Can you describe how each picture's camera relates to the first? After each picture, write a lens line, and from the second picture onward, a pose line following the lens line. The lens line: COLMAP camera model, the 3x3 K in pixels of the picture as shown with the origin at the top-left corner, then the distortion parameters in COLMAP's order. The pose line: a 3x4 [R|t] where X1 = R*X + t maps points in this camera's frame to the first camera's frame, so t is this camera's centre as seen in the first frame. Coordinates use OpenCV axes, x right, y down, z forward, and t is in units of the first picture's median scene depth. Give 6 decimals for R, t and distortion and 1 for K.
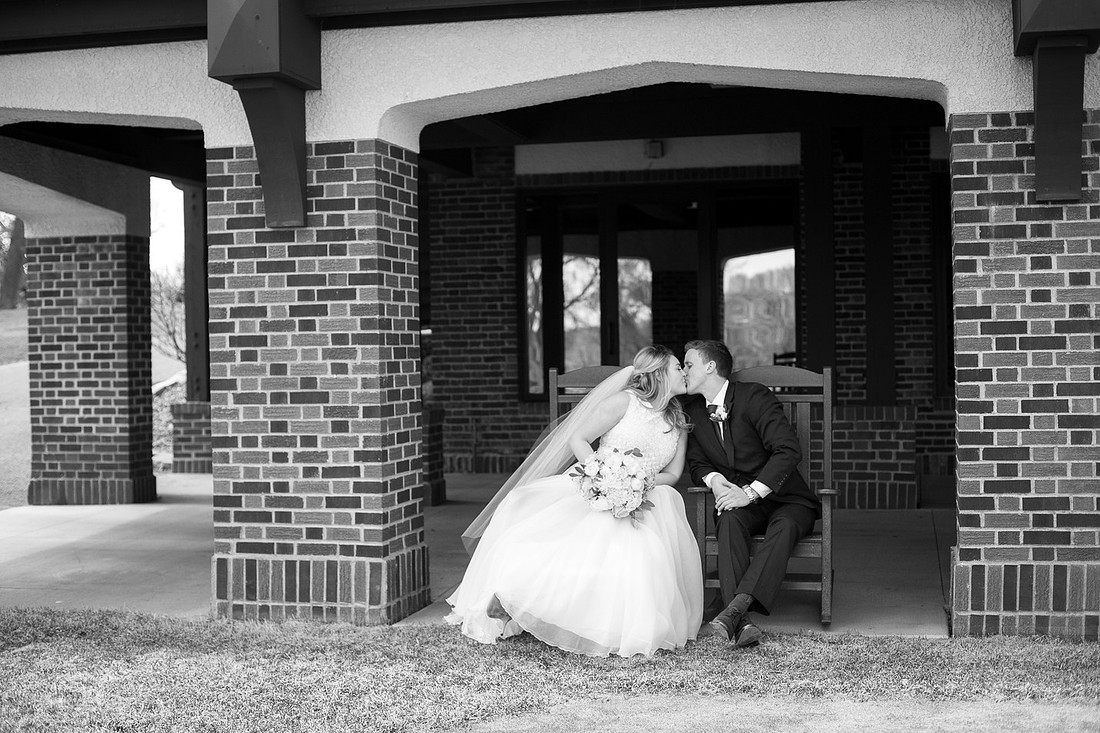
lens RADIAL K [[1568.7, 0, 572.9], [0, 1568.7, 366.9], [0, 0, 1]] dist [-0.118080, 0.025450]
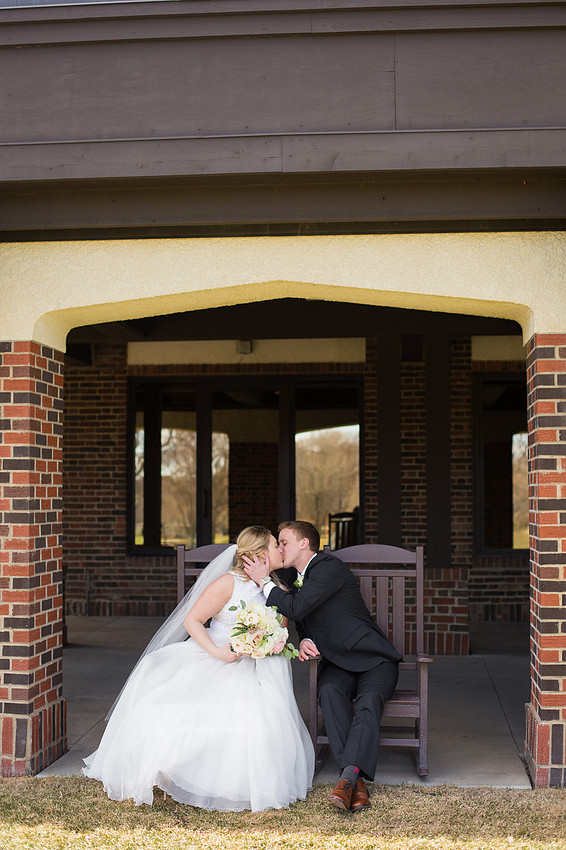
lens RADIAL K [[1259.5, 0, 283.0], [0, 1259.5, 425.0], [0, 0, 1]] dist [-0.129835, 0.086488]
pose [[0.994368, 0.020776, 0.103926, -0.023512], [-0.013470, 0.997420, -0.070515, -0.014719], [-0.105123, 0.068718, 0.992082, 0.054343]]
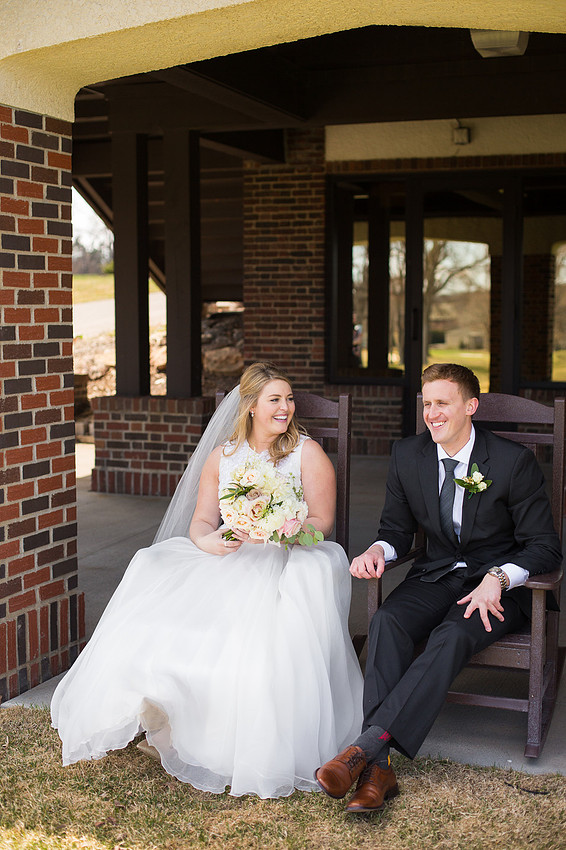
lens RADIAL K [[1259.5, 0, 283.0], [0, 1259.5, 425.0], [0, 0, 1]] dist [-0.129835, 0.086488]
pose [[0.989932, 0.029755, -0.138380, 0.072033], [-0.018807, 0.996637, 0.079760, -0.021803], [0.140287, -0.076354, 0.987162, 0.241367]]
